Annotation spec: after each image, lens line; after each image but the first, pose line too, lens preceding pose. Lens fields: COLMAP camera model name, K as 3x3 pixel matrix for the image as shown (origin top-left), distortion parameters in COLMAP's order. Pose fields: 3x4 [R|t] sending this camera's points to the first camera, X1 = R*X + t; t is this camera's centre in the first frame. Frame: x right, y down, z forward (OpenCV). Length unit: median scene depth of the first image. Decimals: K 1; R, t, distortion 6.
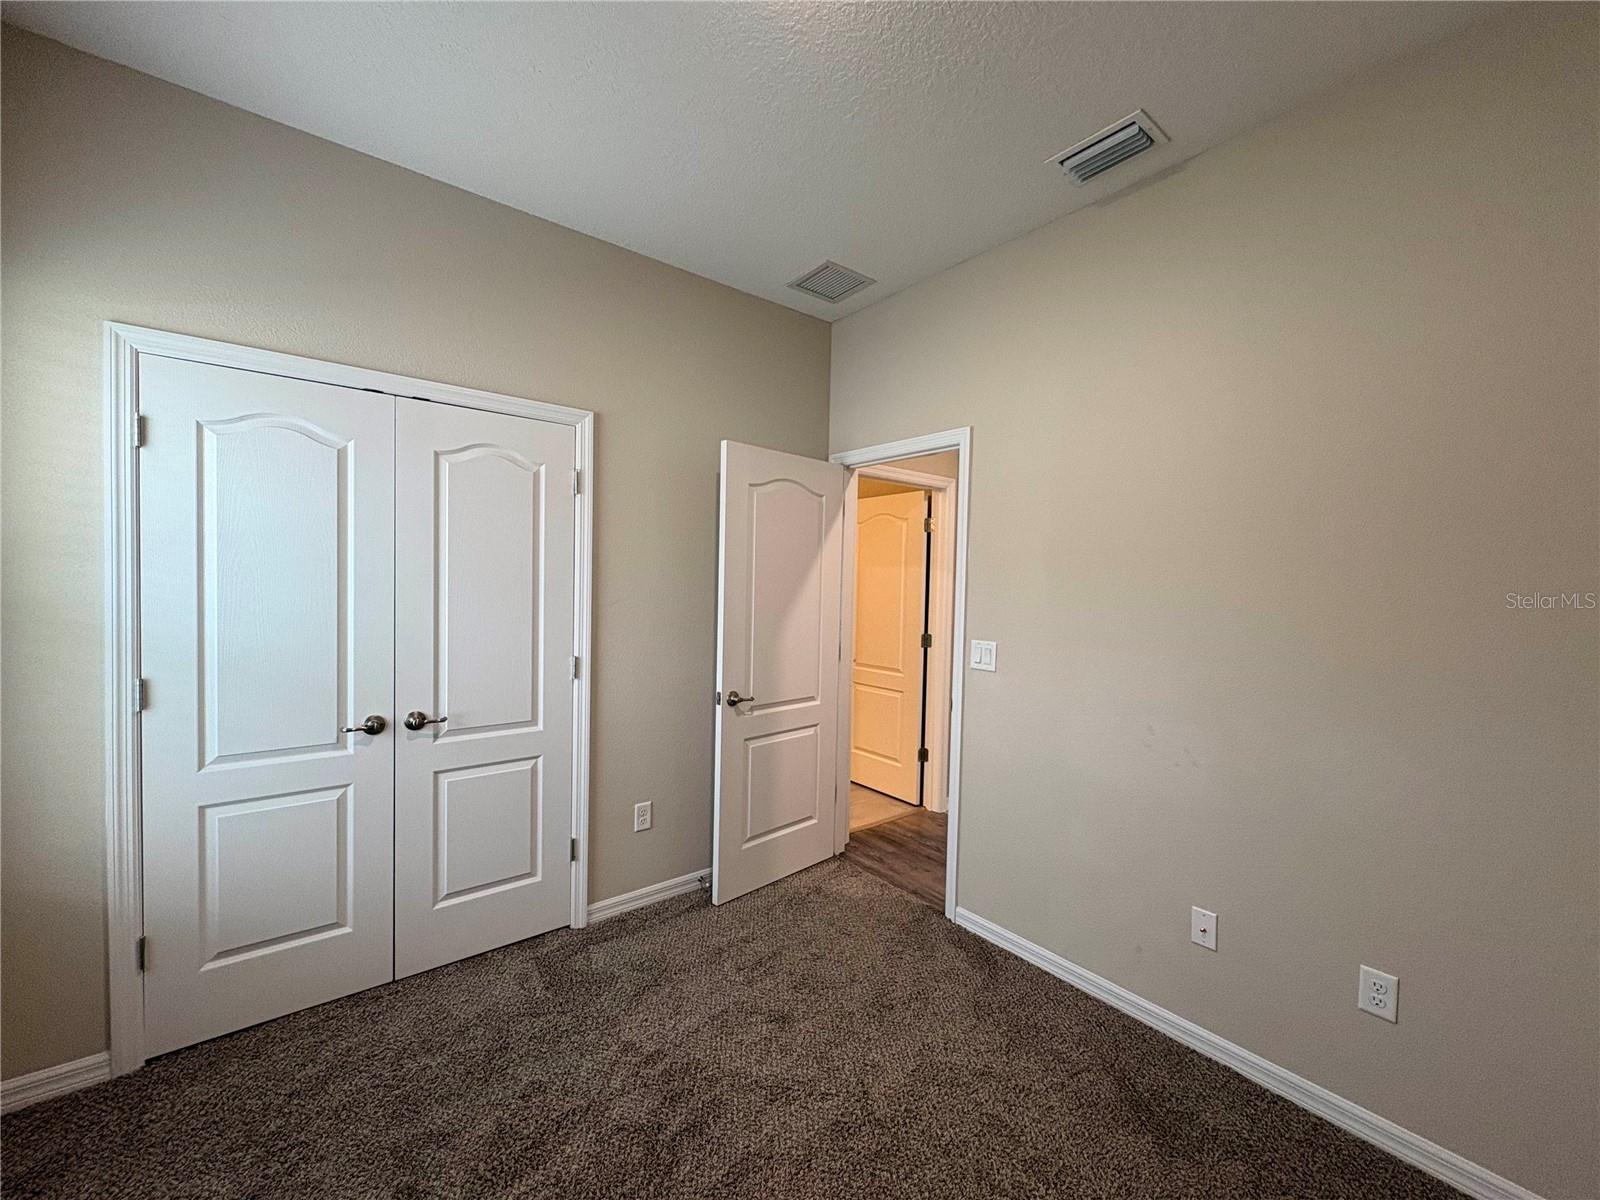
lens RADIAL K [[637.7, 0, 800.0], [0, 637.7, 600.0], [0, 0, 1]] dist [-0.001465, 0.000152]
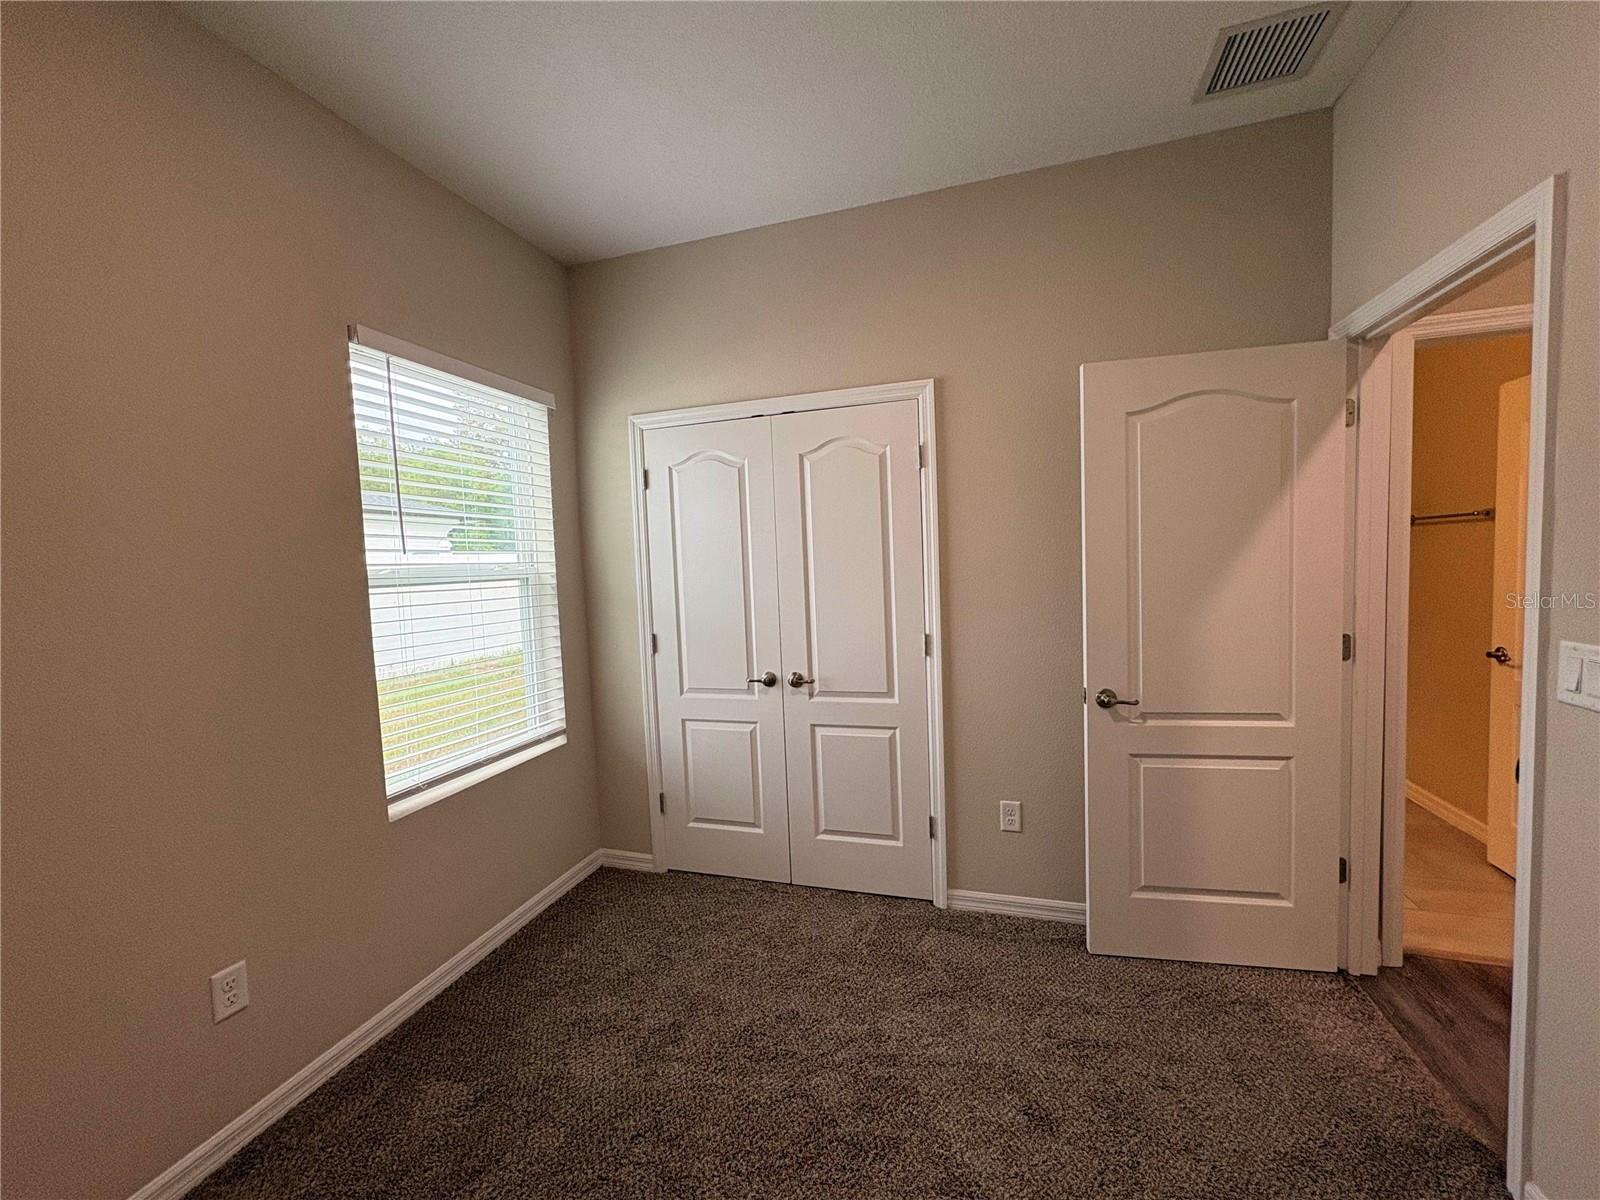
lens RADIAL K [[637.7, 0, 800.0], [0, 637.7, 600.0], [0, 0, 1]] dist [-0.001465, 0.000152]
pose [[0.552870, 0.006291, -0.833244, 0.401748], [0.030266, 0.999160, 0.027626, 0.003655], [0.832718, -0.040493, 0.552215, 0.328591]]
